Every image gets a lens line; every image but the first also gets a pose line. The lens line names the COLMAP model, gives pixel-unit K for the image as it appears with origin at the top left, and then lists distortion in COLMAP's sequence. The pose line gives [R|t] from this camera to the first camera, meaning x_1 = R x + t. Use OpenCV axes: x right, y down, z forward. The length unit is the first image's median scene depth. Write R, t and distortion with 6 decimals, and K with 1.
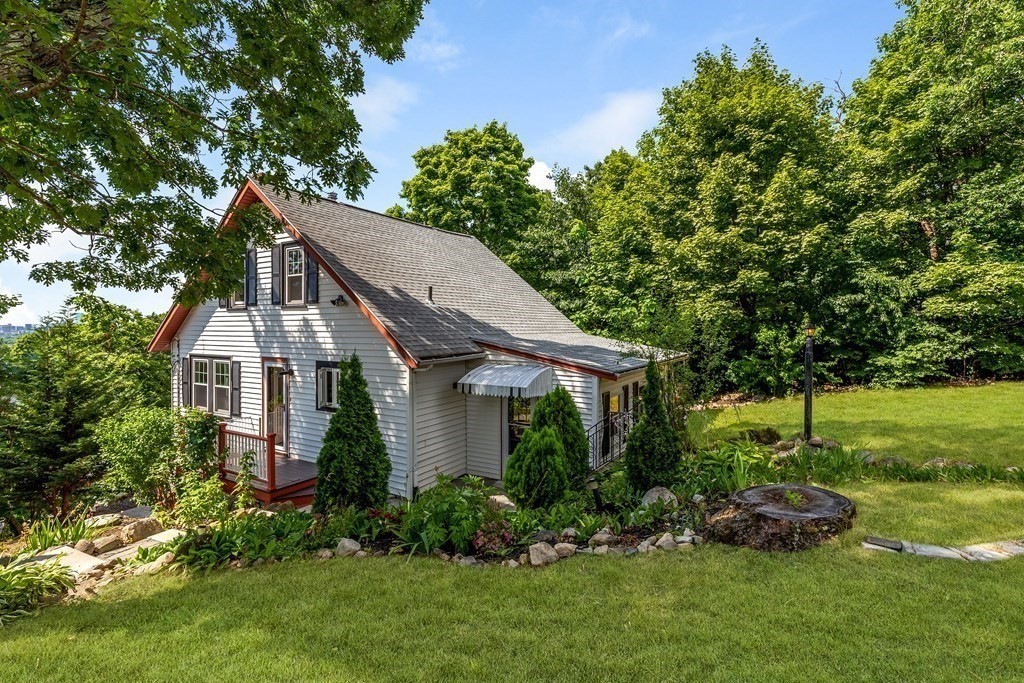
lens RADIAL K [[463.5, 0, 512.0], [0, 463.5, 341.5], [0, 0, 1]] dist [0.023730, 0.000033]
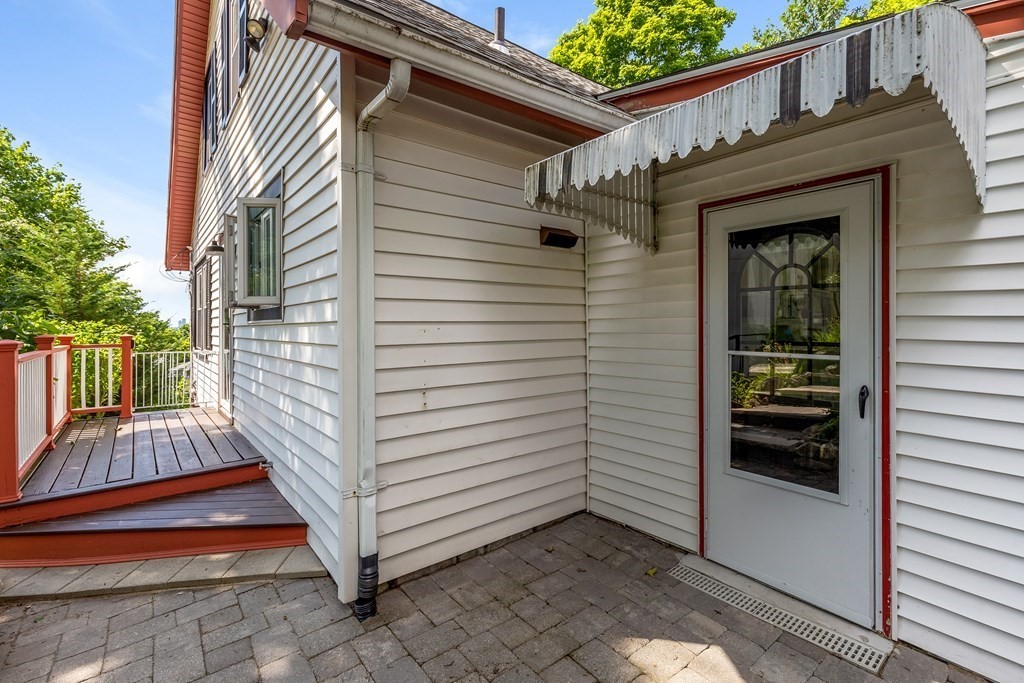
lens RADIAL K [[472.3, 0, 513.2], [0, 472.3, 335.1], [0, 0, 1]] dist [0.012086, -0.000286]
pose [[0.940203, 0.001779, -0.340611, -0.024764], [-0.002784, 0.999993, -0.002463, 0.119852], [0.340604, 0.003264, 0.940201, 0.496408]]
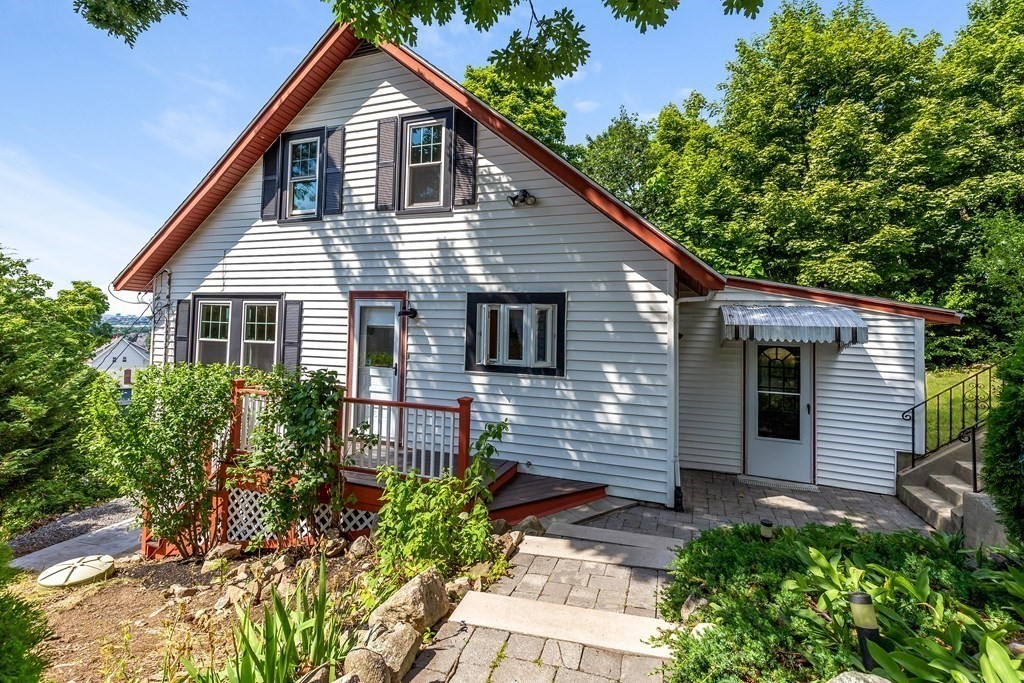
lens RADIAL K [[476.5, 0, 510.0], [0, 476.5, 318.8], [0, 0, 1]] dist [0.017048, 0.000160]
pose [[0.982216, 0.029509, 0.185422, -0.359921], [-0.020634, 0.998555, -0.049614, 0.080266], [-0.186619, 0.044906, 0.981406, 0.257562]]
